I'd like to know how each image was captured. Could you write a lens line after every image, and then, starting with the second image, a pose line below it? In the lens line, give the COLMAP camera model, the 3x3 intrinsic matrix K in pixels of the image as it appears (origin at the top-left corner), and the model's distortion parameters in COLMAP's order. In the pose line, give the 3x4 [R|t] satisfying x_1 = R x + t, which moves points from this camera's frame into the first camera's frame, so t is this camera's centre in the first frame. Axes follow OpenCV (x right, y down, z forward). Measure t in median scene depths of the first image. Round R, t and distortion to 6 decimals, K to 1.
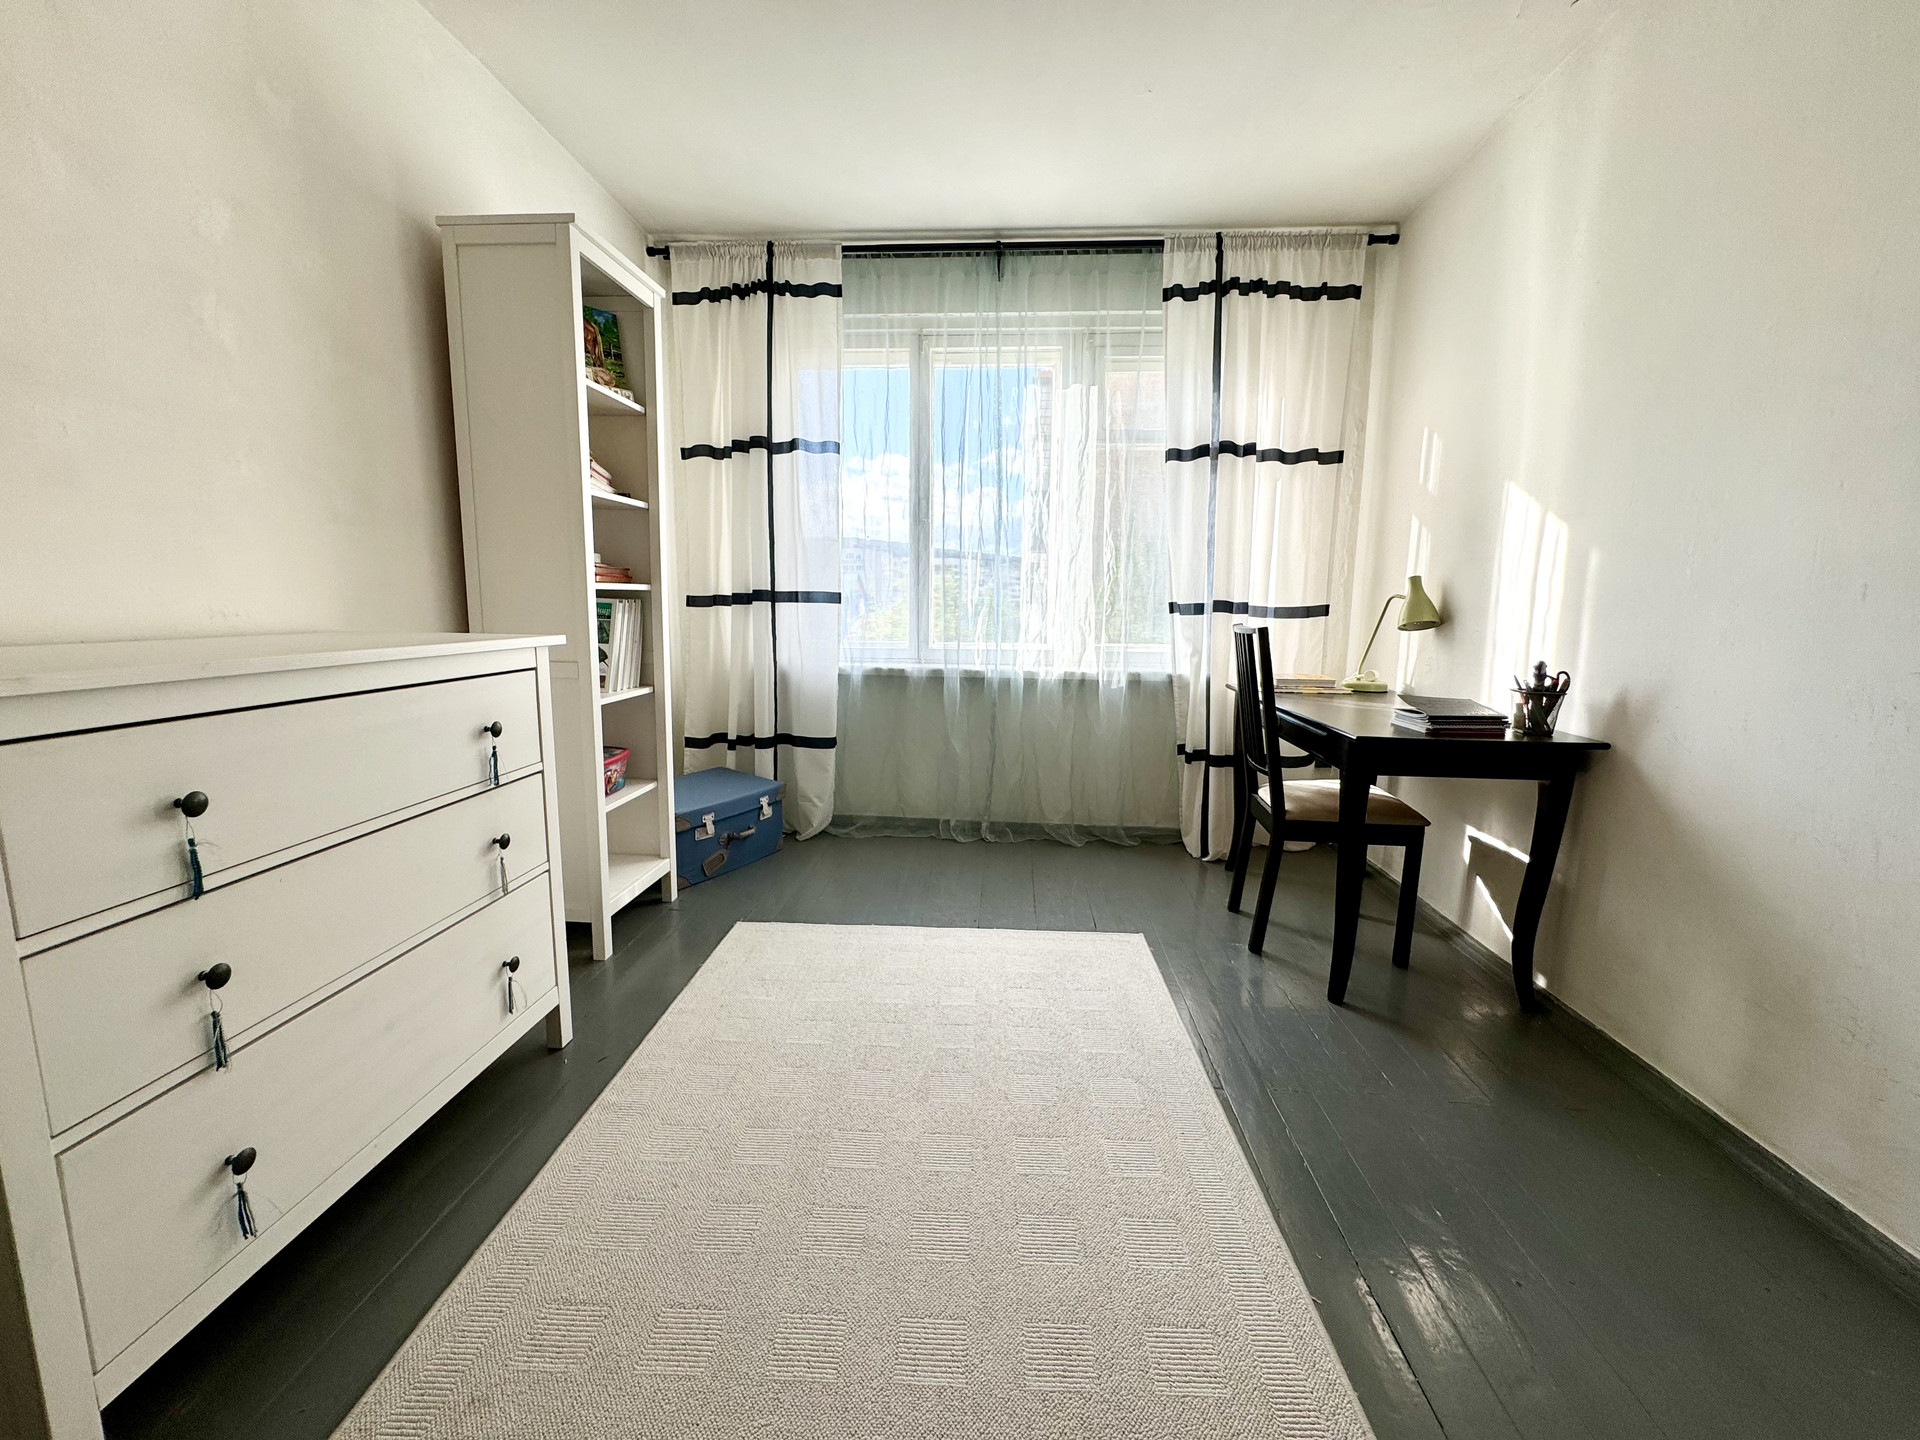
lens RADIAL K [[766.0, 0, 962.5], [0, 766.0, 716.6], [0, 0, 1]] dist [-0.004239, 0.000728]
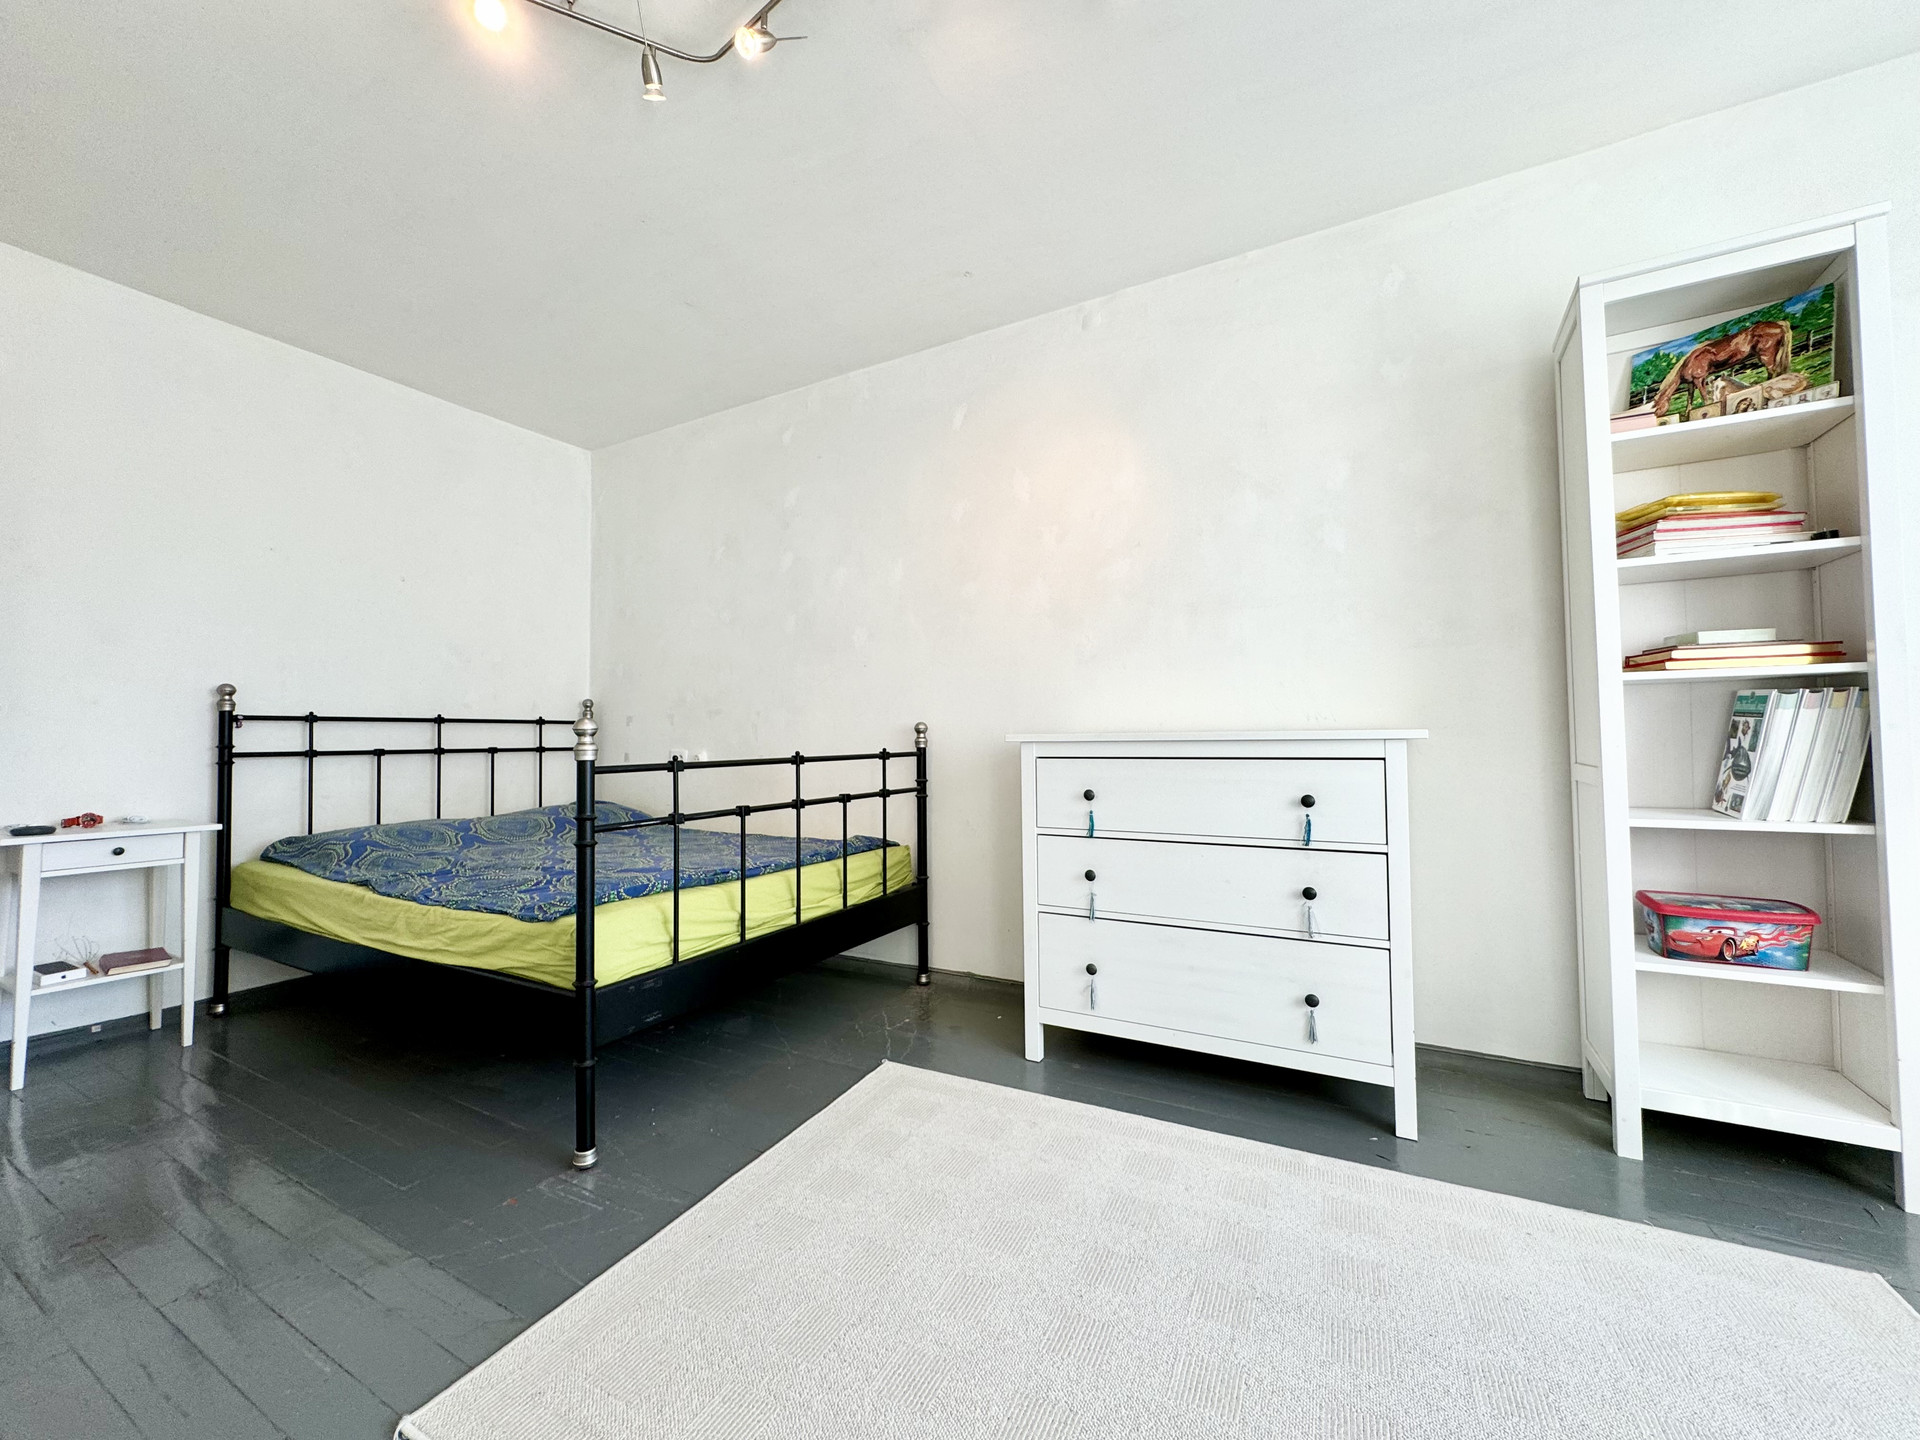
lens RADIAL K [[766.0, 0, 952.6], [0, 766.0, 710.6], [0, 0, 1]] dist [-0.004239, 0.000728]
pose [[-0.426489, -0.039714, -0.903620, 0.388044], [-0.128475, 0.991566, 0.017058, -0.038352], [0.895322, 0.123368, -0.427994, 0.489854]]
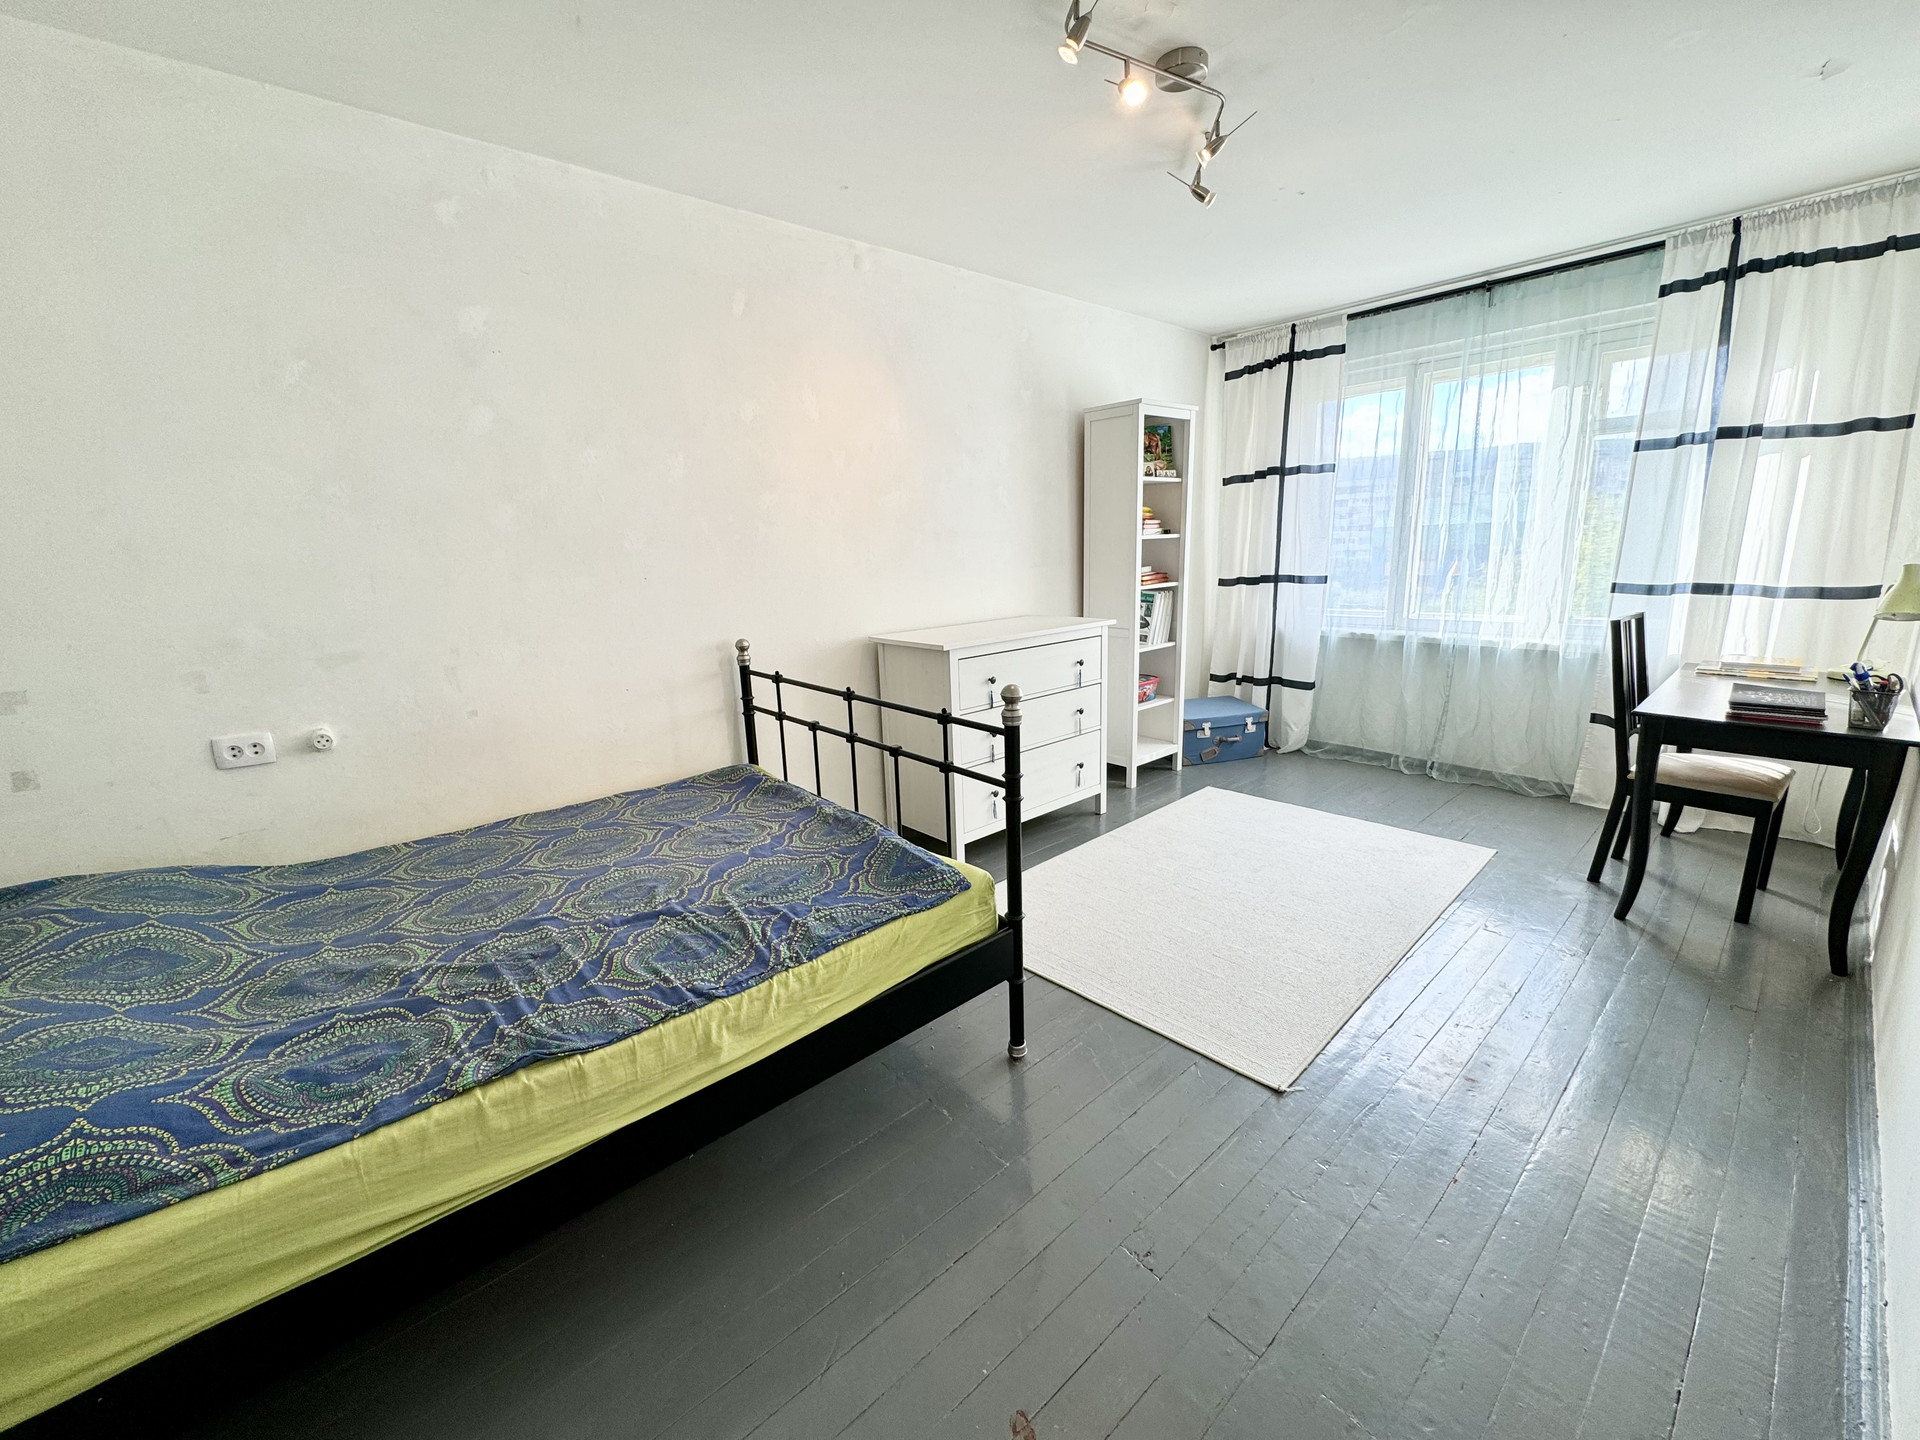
lens RADIAL K [[766.0, 0, 959.2], [0, 766.0, 712.7], [0, 0, 1]] dist [-0.004239, 0.000728]
pose [[0.710567, 0.113611, -0.694397, 0.375302], [-0.059032, 0.993025, 0.102063, -0.023646], [0.701149, -0.031531, 0.712317, -0.457324]]
